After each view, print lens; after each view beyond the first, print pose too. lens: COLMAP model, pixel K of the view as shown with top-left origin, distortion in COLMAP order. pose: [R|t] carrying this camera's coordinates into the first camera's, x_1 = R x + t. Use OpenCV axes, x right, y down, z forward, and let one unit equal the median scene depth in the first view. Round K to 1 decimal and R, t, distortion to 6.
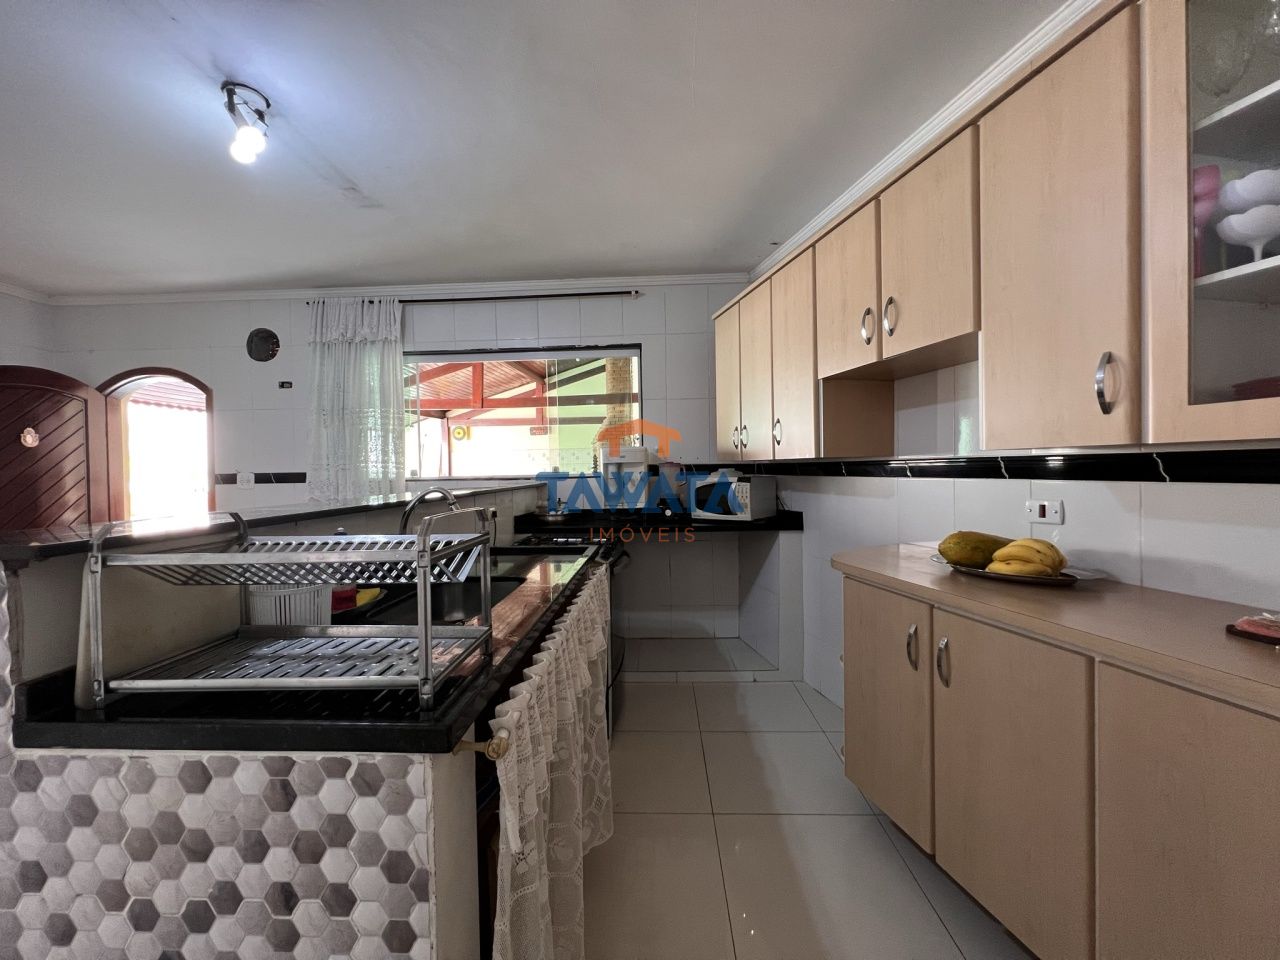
lens RADIAL K [[510.5, 0, 646.8], [0, 510.5, 475.5], [0, 0, 1]] dist [-0.002833, 0.001723]
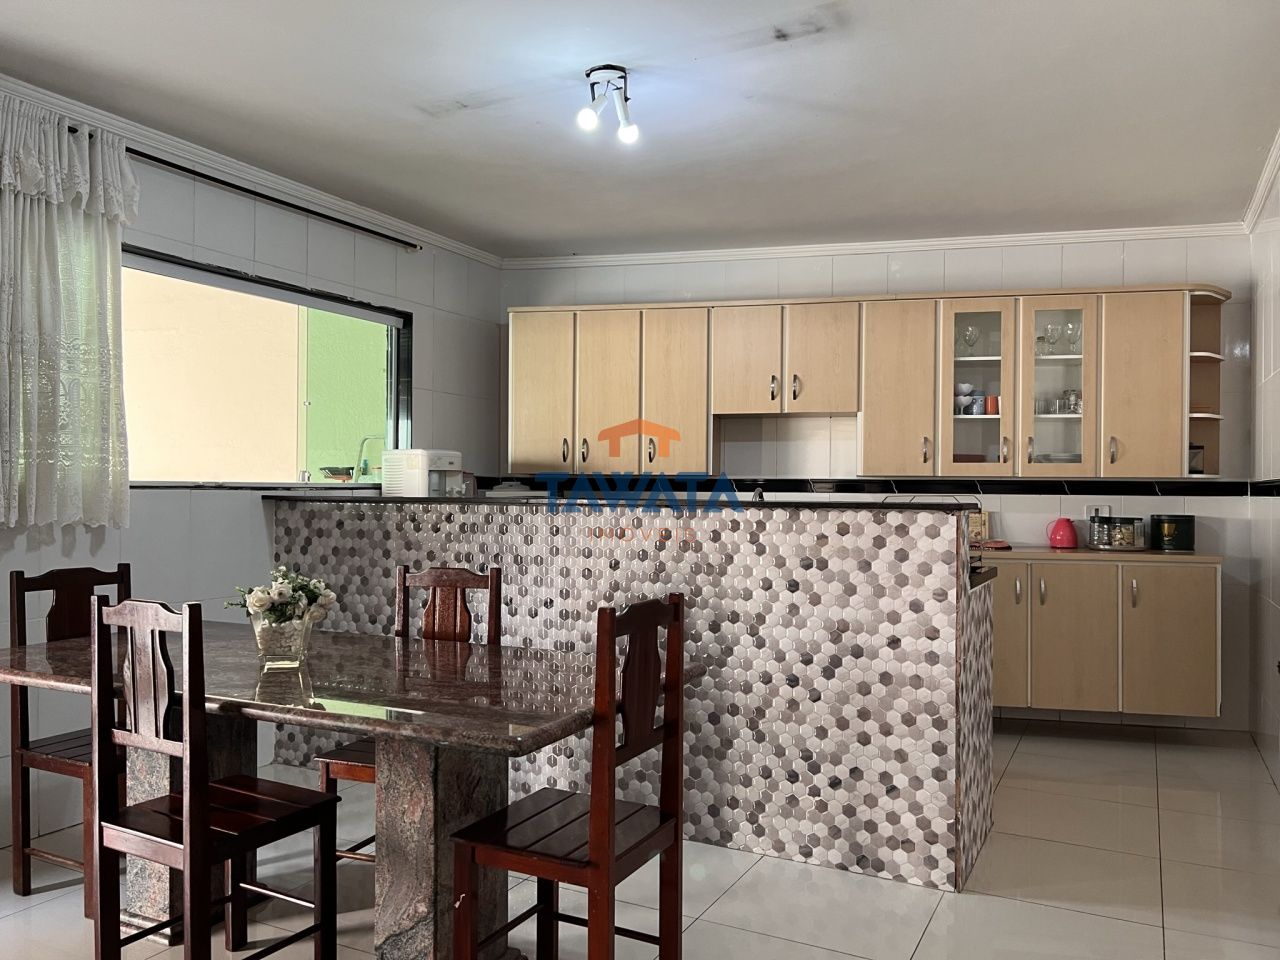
lens RADIAL K [[962.1, 0, 643.6], [0, 962.1, 489.0], [0, 0, 1]] dist [0.049391, -0.046171]
pose [[0.428498, 0.022961, 0.903251, -1.124529], [-0.002555, 0.999704, -0.024201, 0.033174], [-0.903539, 0.008062, 0.428430, 0.082857]]
